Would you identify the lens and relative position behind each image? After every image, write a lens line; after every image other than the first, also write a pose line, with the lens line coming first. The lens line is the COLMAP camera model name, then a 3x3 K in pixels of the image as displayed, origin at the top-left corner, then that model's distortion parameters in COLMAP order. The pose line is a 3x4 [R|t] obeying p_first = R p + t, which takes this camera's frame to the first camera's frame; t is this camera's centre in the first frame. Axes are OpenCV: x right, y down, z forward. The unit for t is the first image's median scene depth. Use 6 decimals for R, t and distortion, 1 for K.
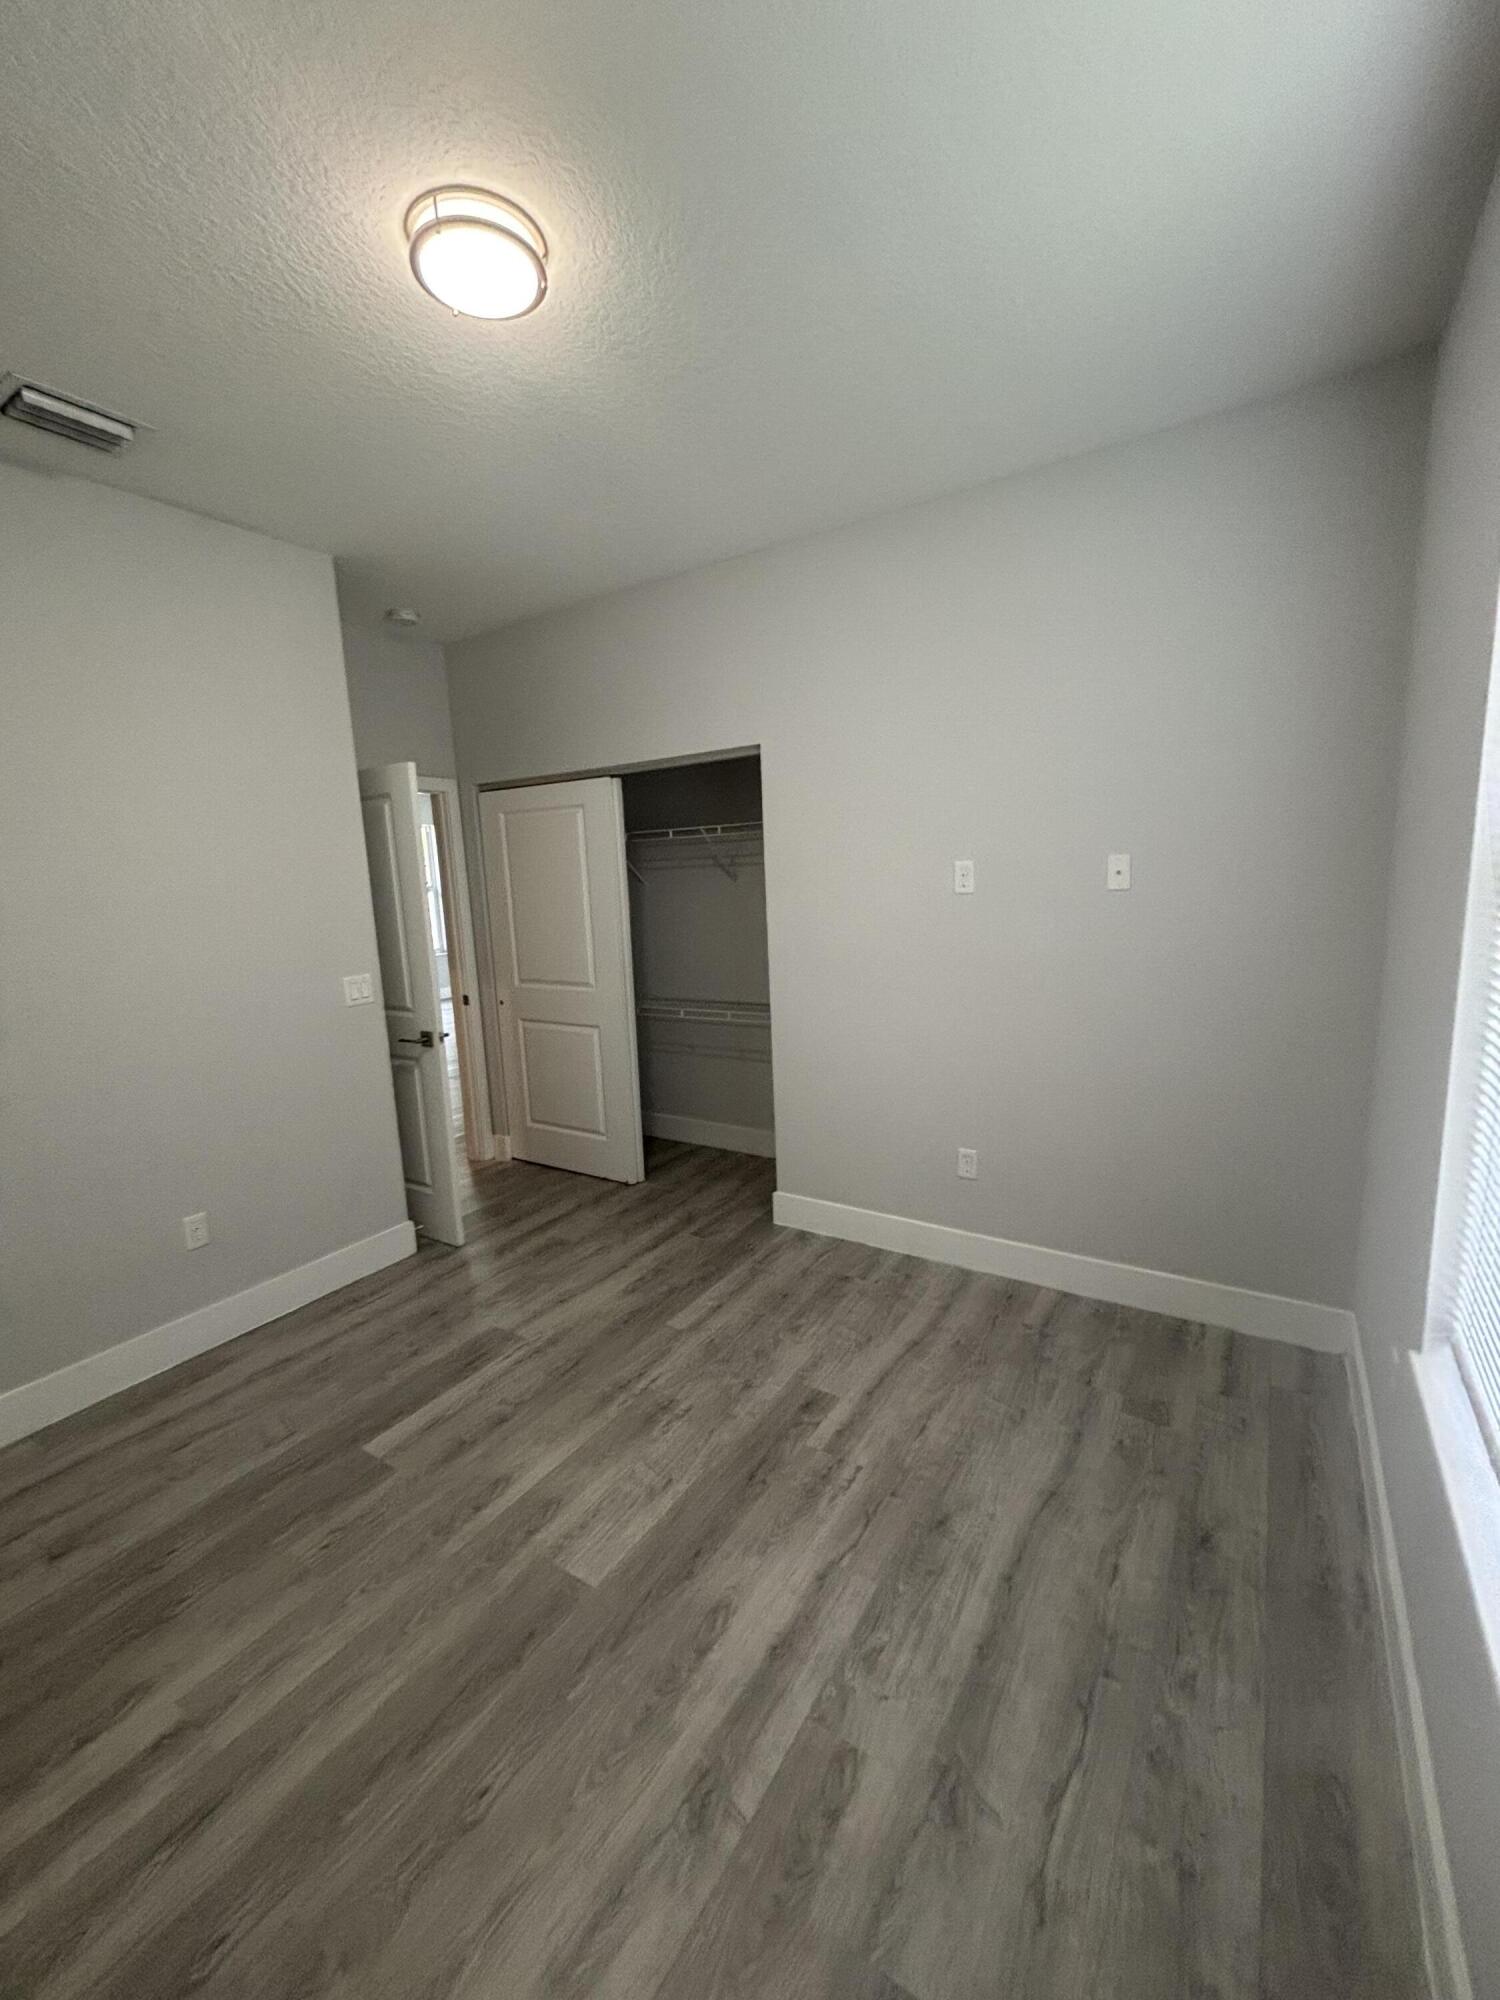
lens RADIAL K [[796.8, 0, 750.0], [0, 796.8, 1000.0], [0, 0, 1]] dist [-0.003363, -0.000105]
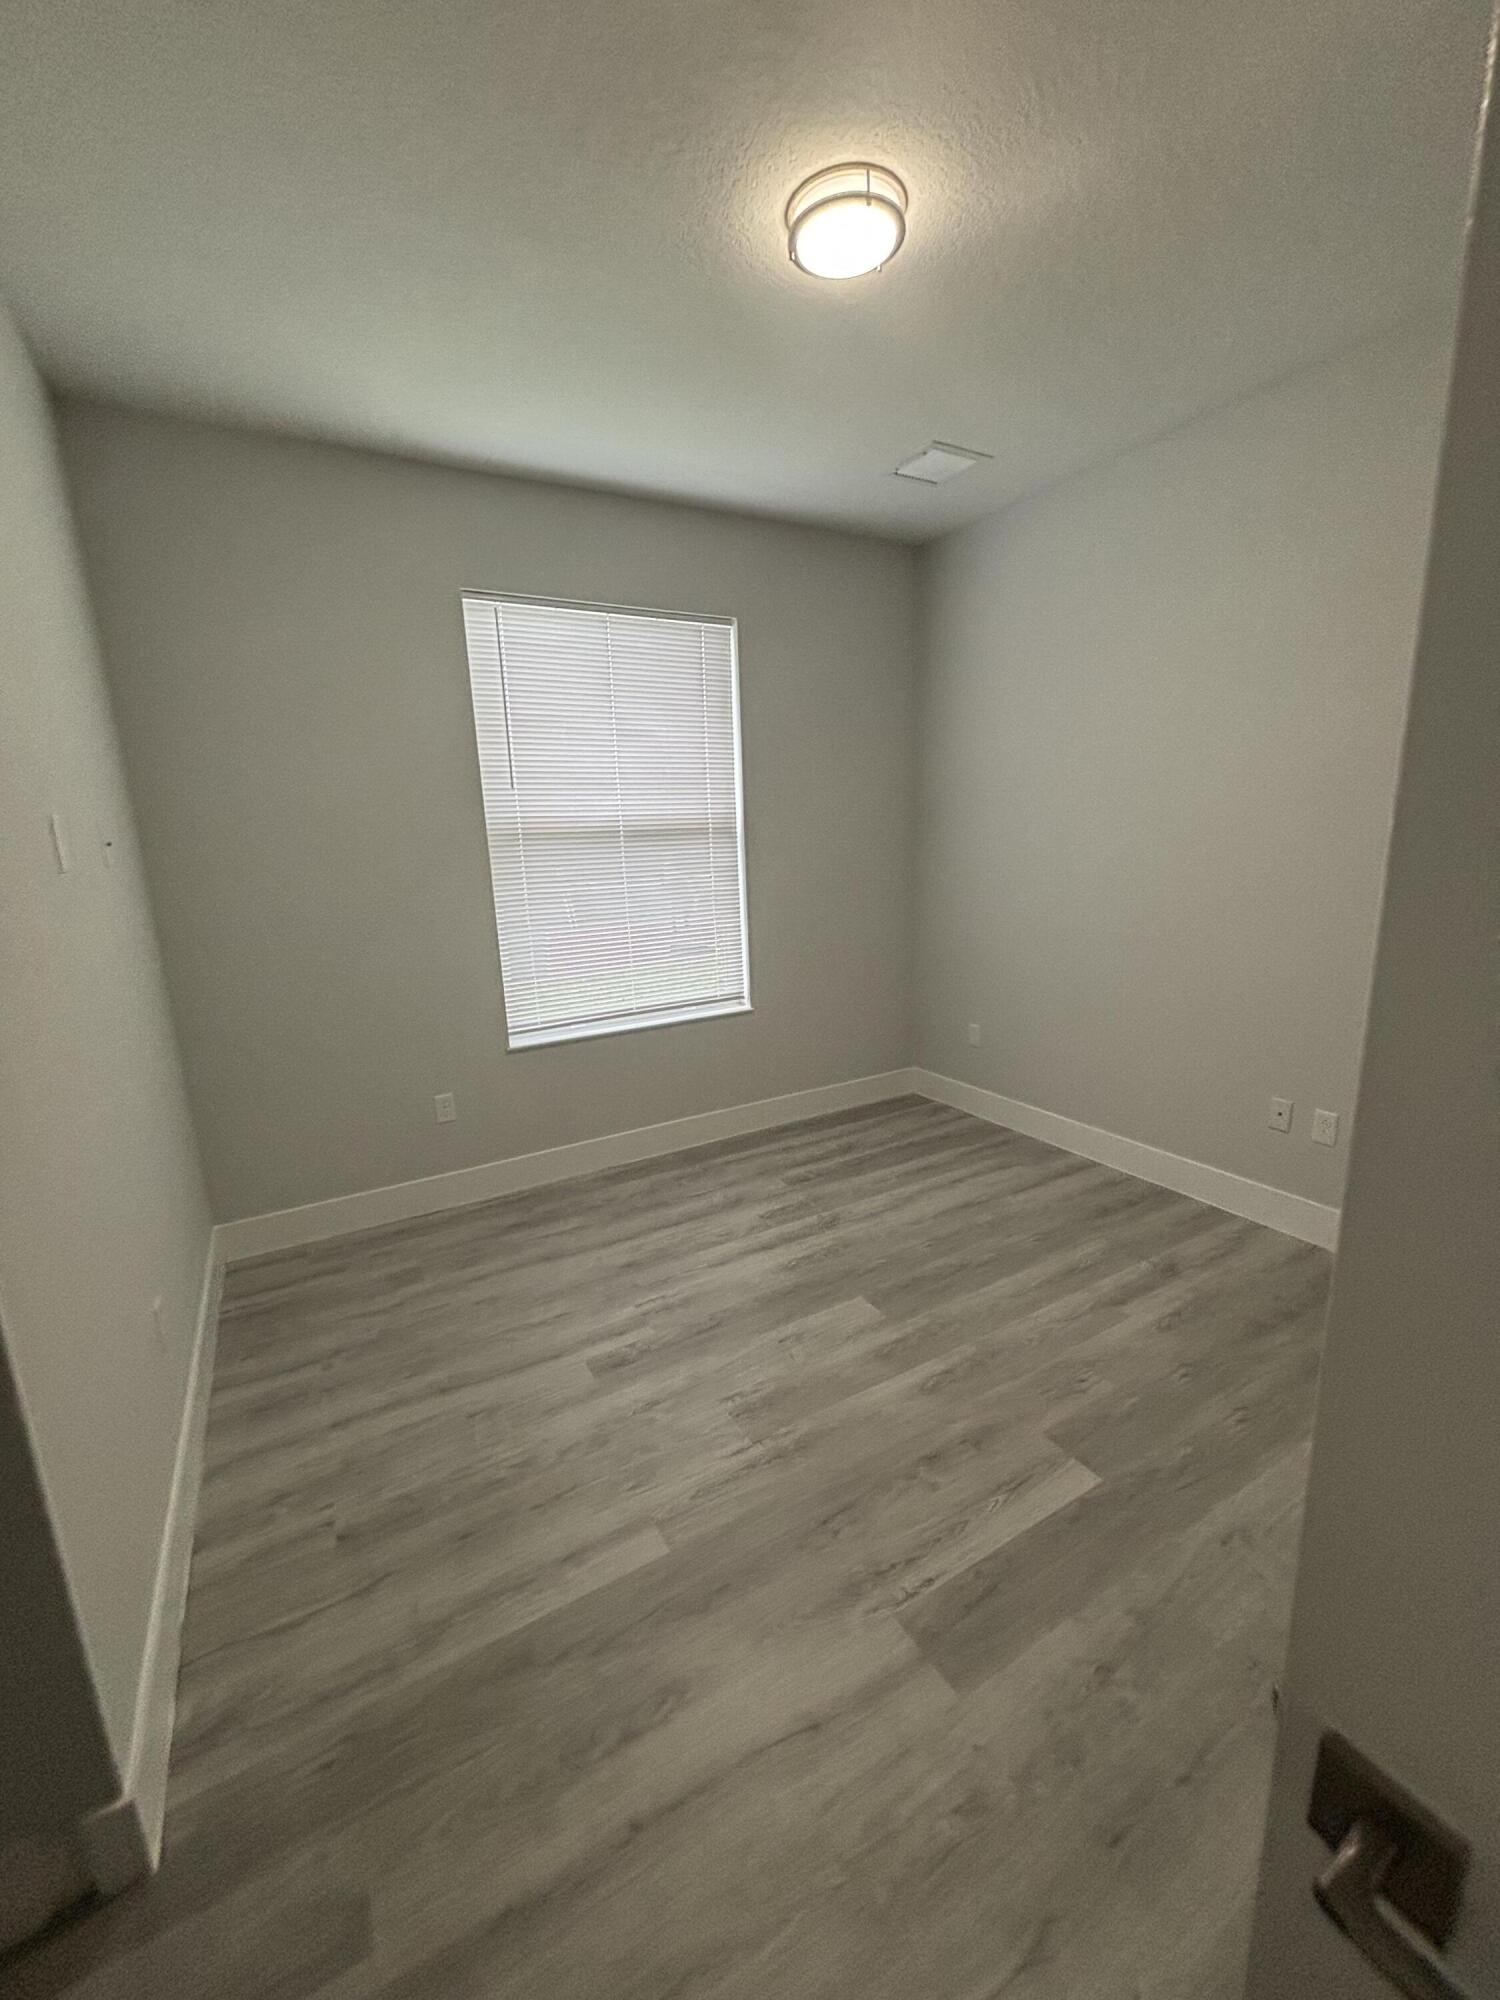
lens RADIAL K [[804.9, 0, 751.4], [0, 804.9, 1005.5], [0, 0, 1]] dist [0.010720, -0.003350]
pose [[-0.886924, -0.029251, 0.460989, -0.621976], [0.142406, 0.932067, 0.333125, -0.247841], [-0.439417, 0.361104, -0.822506, 1.919558]]
